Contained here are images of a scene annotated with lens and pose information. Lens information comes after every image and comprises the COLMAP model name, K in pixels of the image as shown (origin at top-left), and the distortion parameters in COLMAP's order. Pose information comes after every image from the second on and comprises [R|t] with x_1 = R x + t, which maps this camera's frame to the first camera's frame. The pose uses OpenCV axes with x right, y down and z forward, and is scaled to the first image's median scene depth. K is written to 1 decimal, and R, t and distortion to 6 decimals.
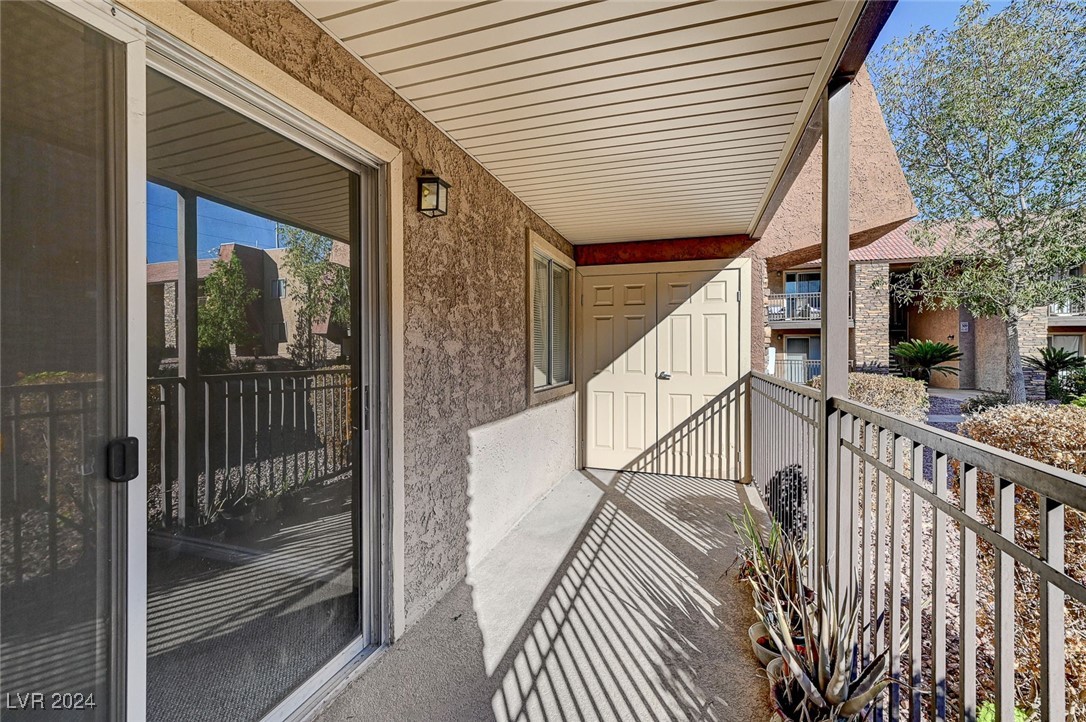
lens RADIAL K [[447.8, 0, 546.9], [0, 447.8, 350.5], [0, 0, 1]] dist [0.001127, 0.000368]
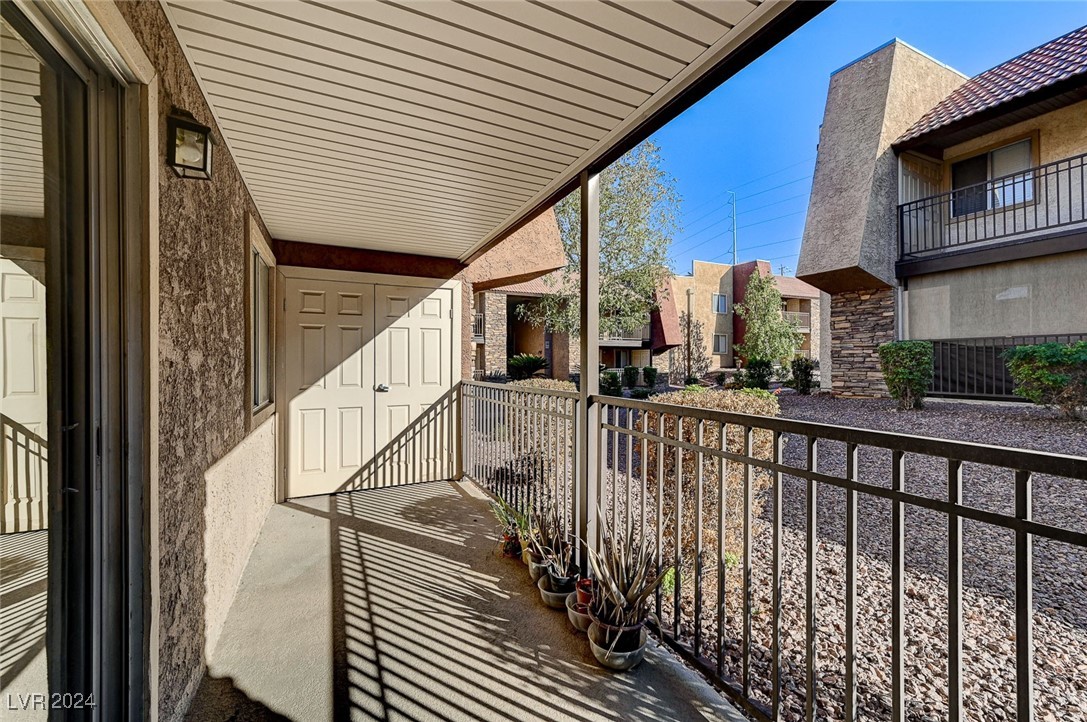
lens RADIAL K [[442.8, 0, 545.1], [0, 442.8, 359.1], [0, 0, 1]] dist [0.003870, 0.000688]
pose [[0.713553, 0.000032, 0.700602, -0.178842], [0.006005, 0.999963, -0.006162, 0.000142], [-0.700576, 0.008604, 0.713526, 0.047944]]
